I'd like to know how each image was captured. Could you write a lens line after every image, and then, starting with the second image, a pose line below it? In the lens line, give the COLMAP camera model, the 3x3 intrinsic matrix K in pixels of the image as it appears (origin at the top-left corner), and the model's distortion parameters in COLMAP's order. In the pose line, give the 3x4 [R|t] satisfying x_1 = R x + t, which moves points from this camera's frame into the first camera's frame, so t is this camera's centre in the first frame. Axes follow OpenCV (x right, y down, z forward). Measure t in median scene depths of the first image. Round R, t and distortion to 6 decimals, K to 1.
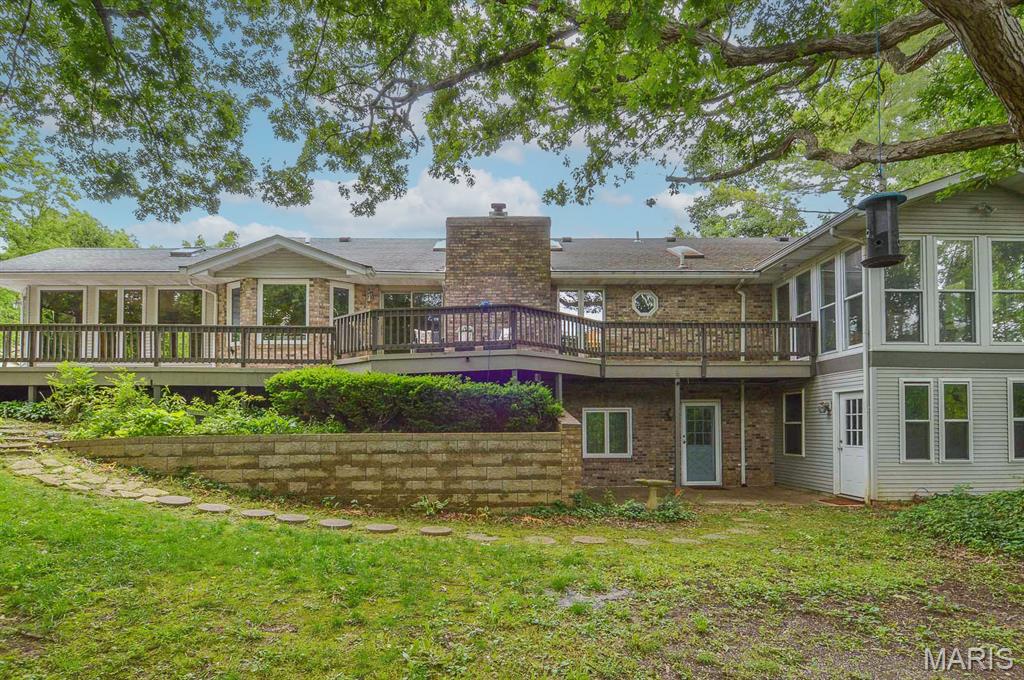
lens RADIAL K [[536.6, 0, 544.7], [0, 536.6, 402.9], [0, 0, 1]] dist [0.002804, -0.023816]
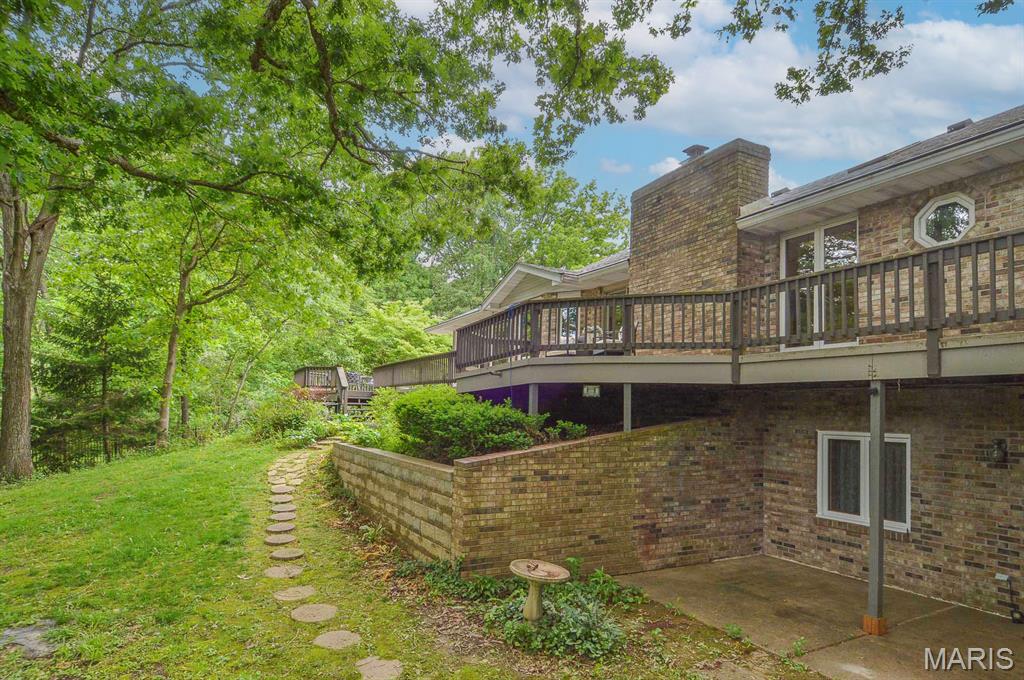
lens RADIAL K [[558.1, 0, 512.1], [0, 558.1, 366.4], [0, 0, 1]] dist [-0.002321, -0.001880]
pose [[0.466535, -0.056951, -0.882668, 0.461170], [0.015927, 0.998304, -0.055993, -0.031849], [0.884359, 0.012064, 0.466651, 0.424981]]
